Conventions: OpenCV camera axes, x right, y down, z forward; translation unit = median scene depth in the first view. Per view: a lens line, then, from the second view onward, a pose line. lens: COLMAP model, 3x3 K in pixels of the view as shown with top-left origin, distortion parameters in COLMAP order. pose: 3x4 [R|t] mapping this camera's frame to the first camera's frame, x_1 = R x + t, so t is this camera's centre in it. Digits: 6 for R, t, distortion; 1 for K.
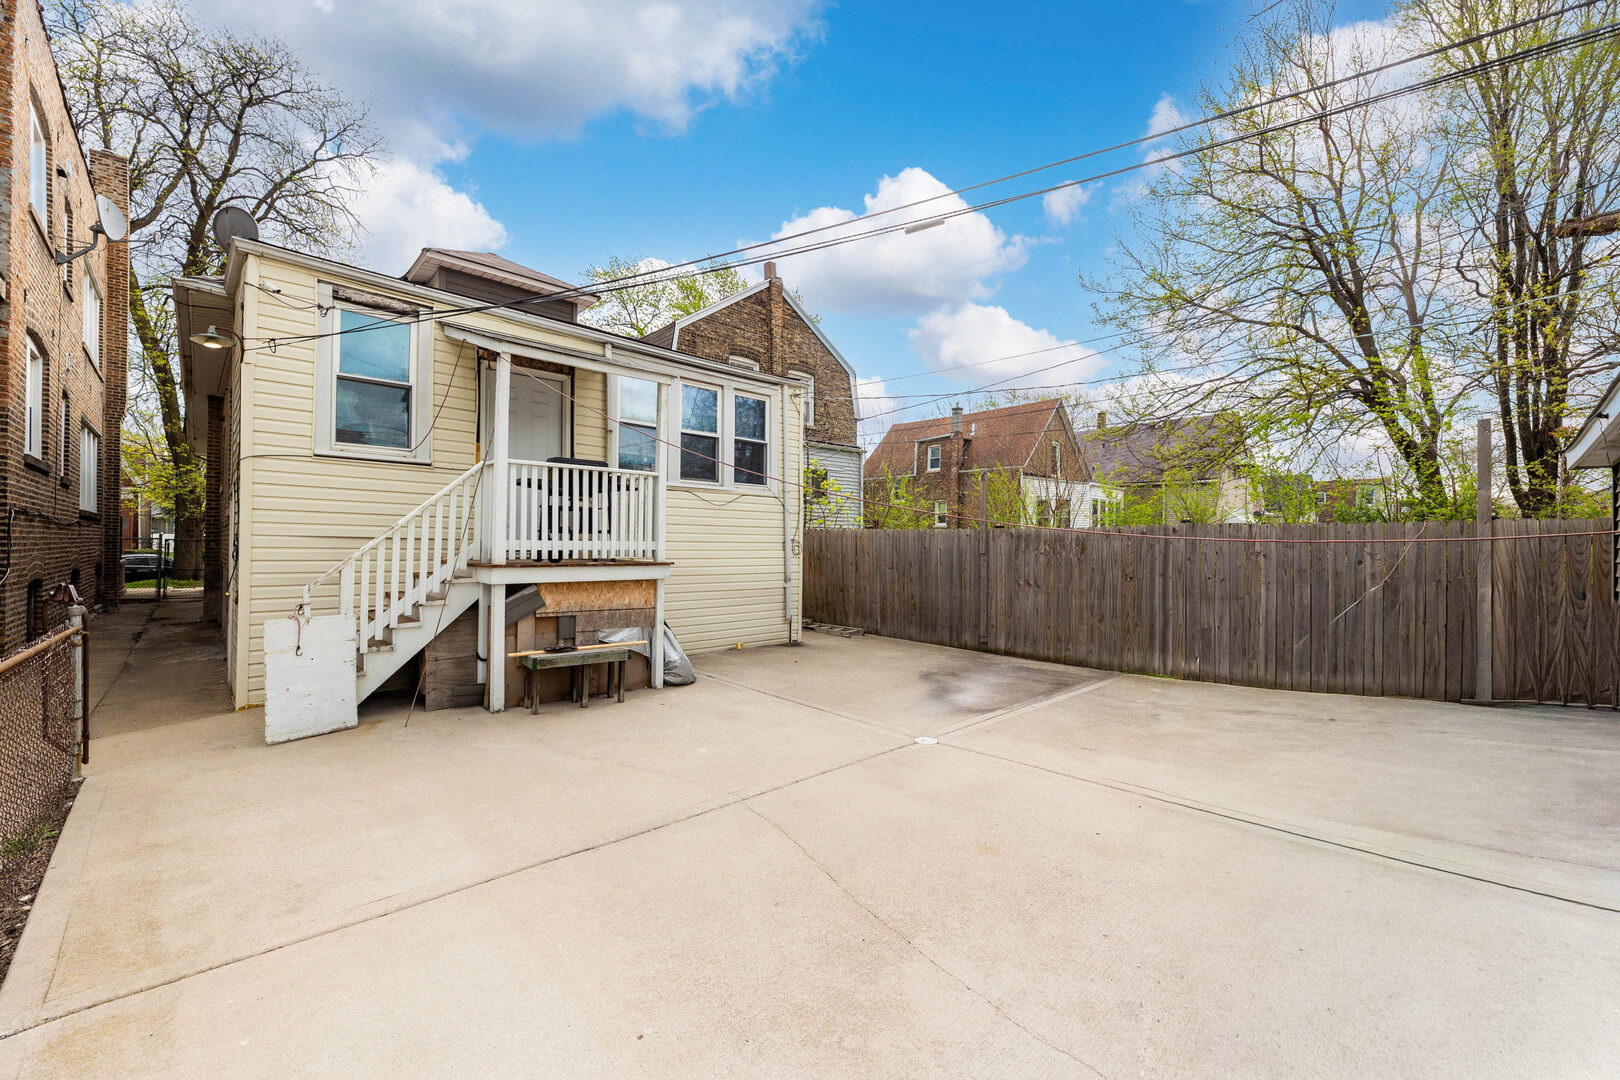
lens RADIAL K [[665.0, 0, 803.6], [0, 665.0, 541.3], [0, 0, 1]] dist [-0.003346, -0.000168]
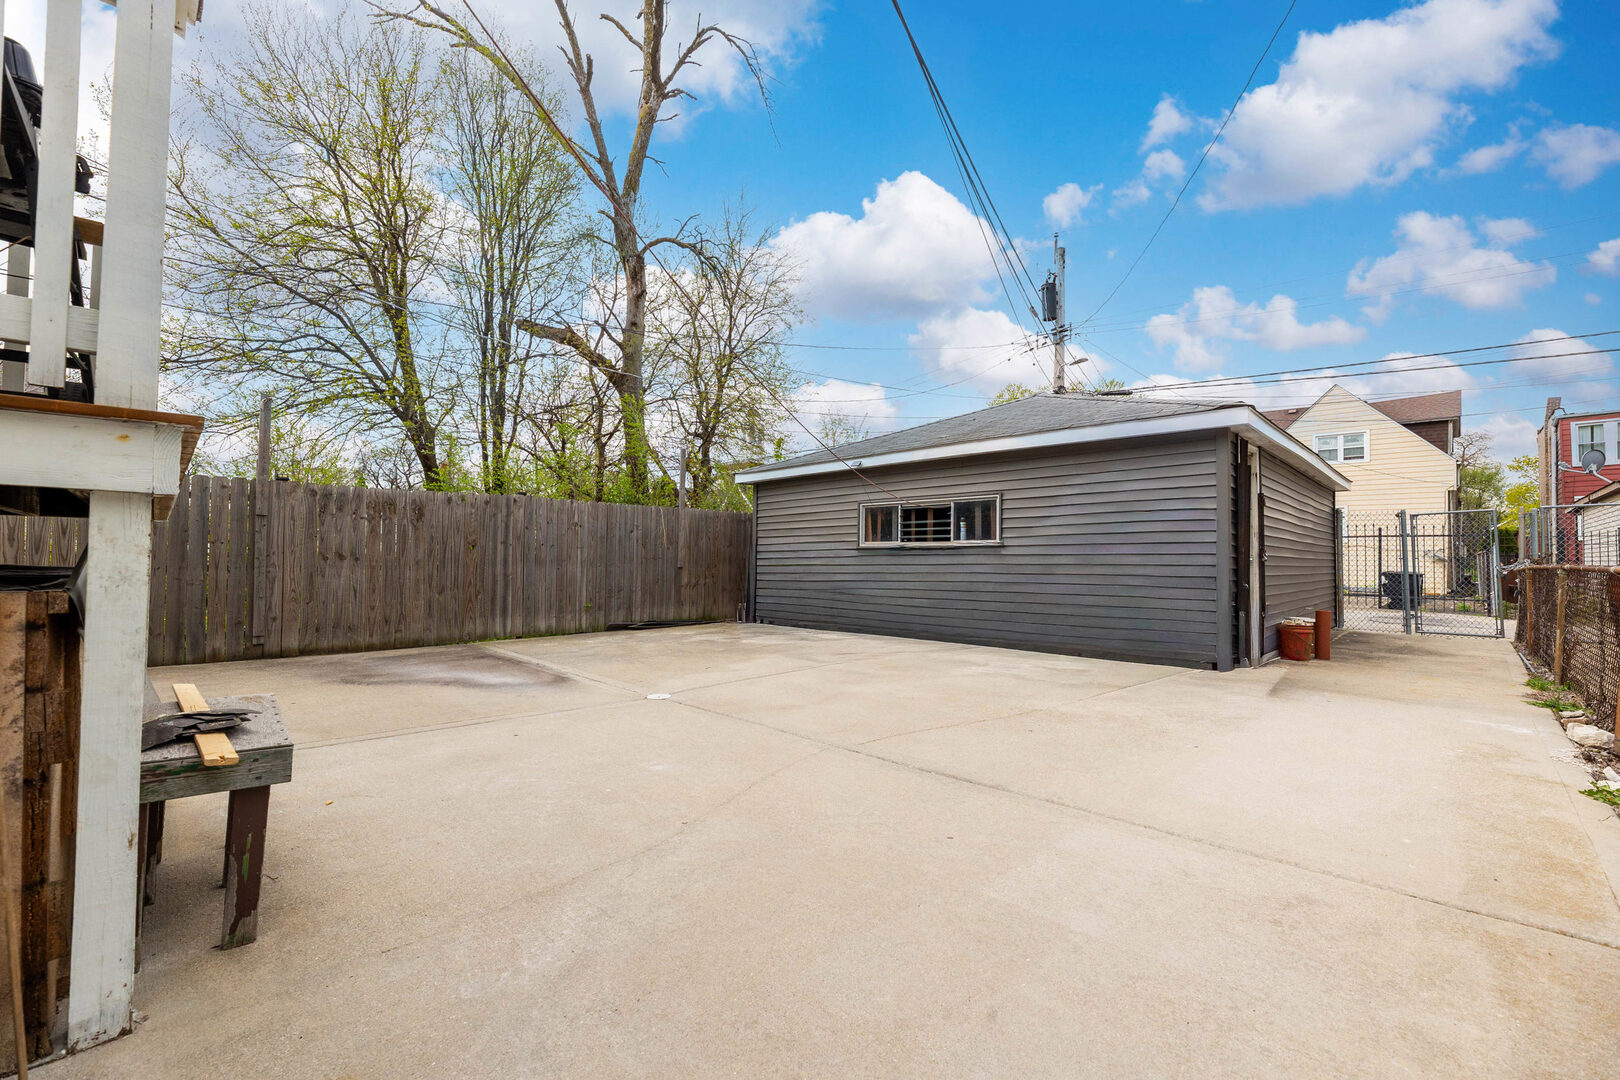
lens RADIAL K [[665.0, 0, 803.6], [0, 665.0, 541.3], [0, 0, 1]] dist [-0.003346, -0.000168]
pose [[-0.044507, 0.017559, 0.998855, -0.540573], [-0.011310, 0.999773, -0.018080, 0.063567], [-0.998945, -0.012101, -0.044299, 0.579329]]
